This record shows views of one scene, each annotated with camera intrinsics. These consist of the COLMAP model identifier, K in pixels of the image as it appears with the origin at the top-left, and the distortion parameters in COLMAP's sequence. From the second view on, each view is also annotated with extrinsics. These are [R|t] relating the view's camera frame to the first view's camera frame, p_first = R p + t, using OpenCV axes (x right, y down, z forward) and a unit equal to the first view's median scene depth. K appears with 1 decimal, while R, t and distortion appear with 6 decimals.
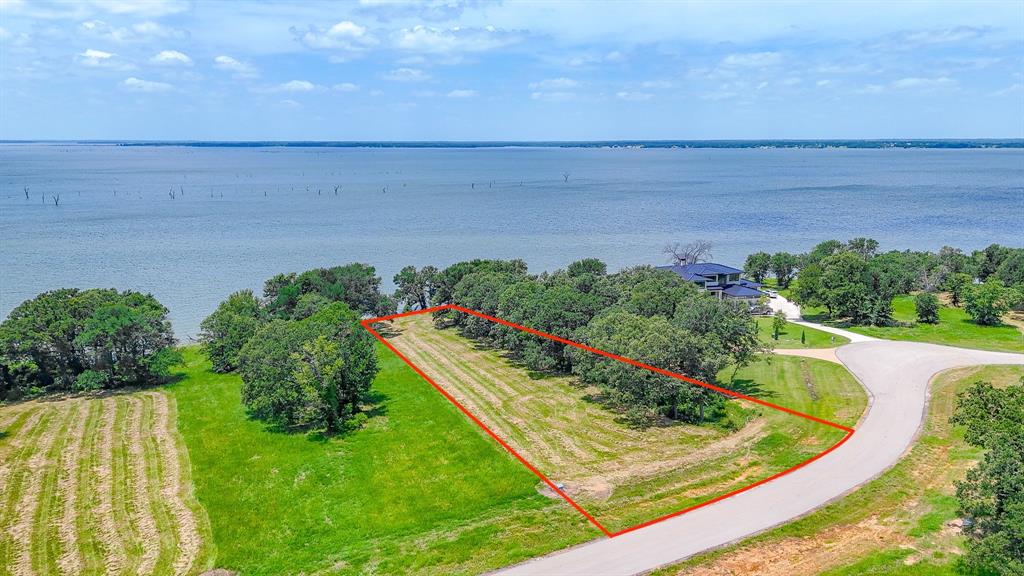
lens RADIAL K [[760.3, 0, 510.1], [0, 760.3, 285.3], [0, 0, 1]] dist [0.064620, -0.053392]
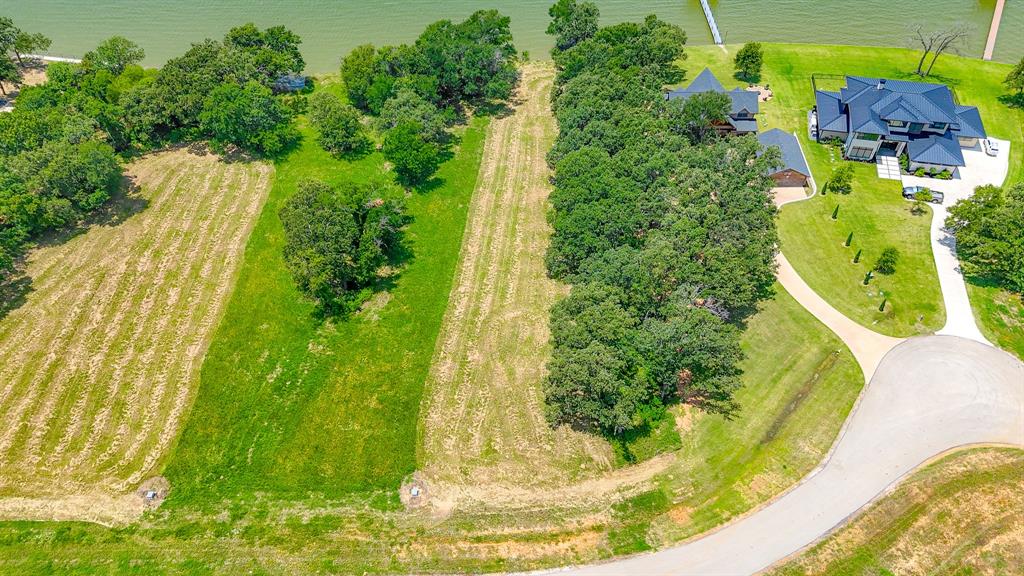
lens RADIAL K [[751.4, 0, 510.6], [0, 751.4, 286.3], [0, 0, 1]] dist [0.063405, -0.053687]
pose [[0.889255, 0.335091, -0.311350, 0.285827], [-0.072123, 0.774883, 0.627977, -0.463102], [0.451690, -0.535976, 0.713236, 0.243695]]
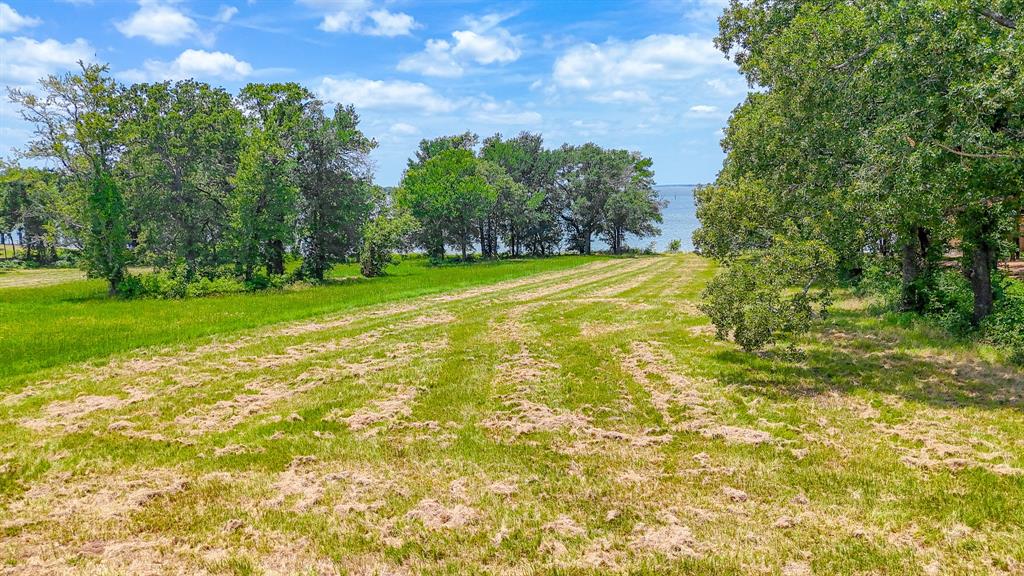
lens RADIAL K [[754.6, 0, 510.1], [0, 754.6, 289.9], [0, 0, 1]] dist [0.066645, -0.058352]
pose [[0.768905, 0.079781, -0.634366, 0.171752], [-0.110552, 0.993830, -0.009009, 0.131708], [0.629733, 0.077058, 0.772980, 0.628574]]
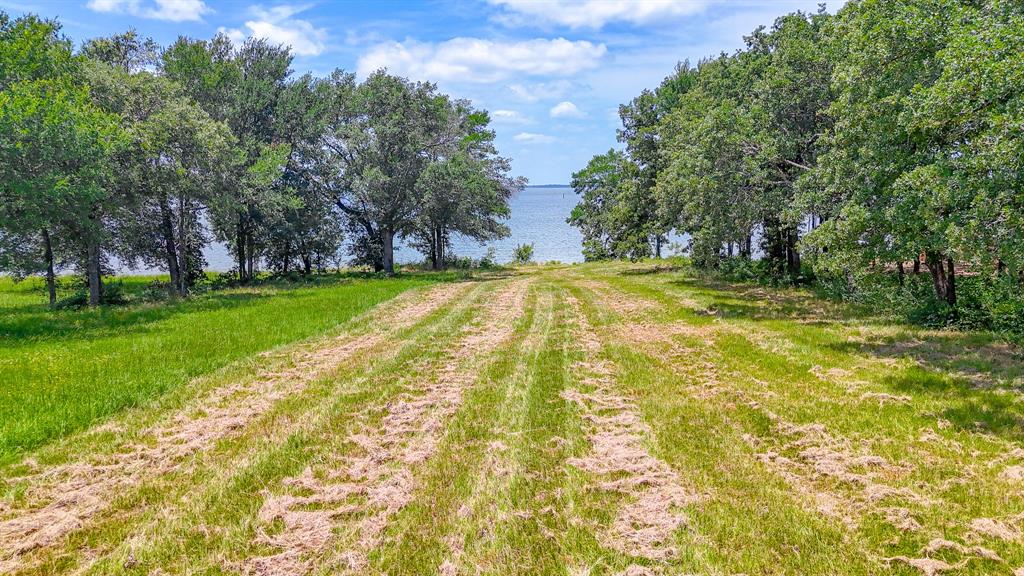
lens RADIAL K [[731.7, 0, 511.0], [0, 731.7, 289.3], [0, 0, 1]] dist [0.045419, -0.054822]
pose [[0.904336, 0.055204, -0.423237, -0.014587], [-0.075254, 0.996689, -0.030796, 0.097497], [0.420136, 0.059700, 0.905495, 0.917543]]
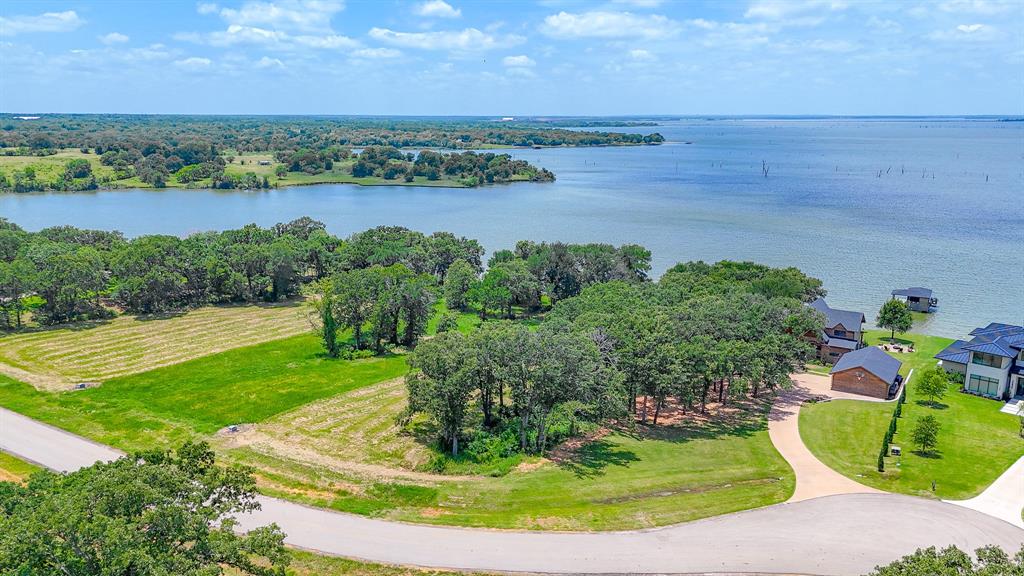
lens RADIAL K [[749.8, 0, 512.0], [0, 749.8, 299.4], [0, 0, 1]] dist [0.070240, -0.065955]
pose [[0.511021, 0.205676, -0.834599, 0.738281], [-0.163058, 0.976517, 0.140810, -0.095256], [0.843961, 0.064131, 0.532558, 0.456425]]
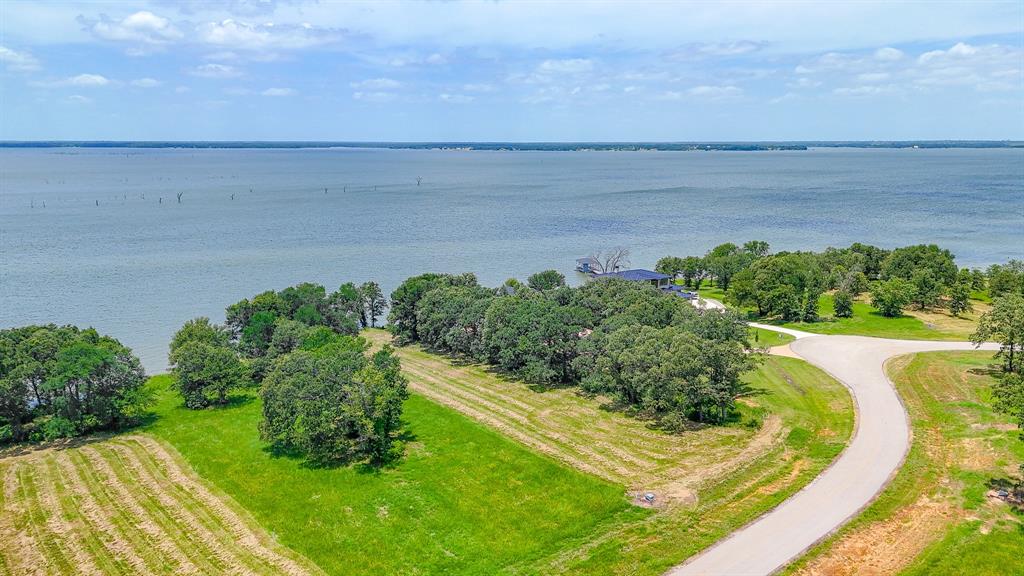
lens RADIAL K [[754.6, 0, 510.1], [0, 754.6, 289.9], [0, 0, 1]] dist [0.066645, -0.058352]
pose [[0.974787, -0.042171, 0.219118, -0.213128], [0.040921, 0.999110, 0.010242, -0.026355], [-0.219355, -0.001017, 0.975645, 0.006640]]
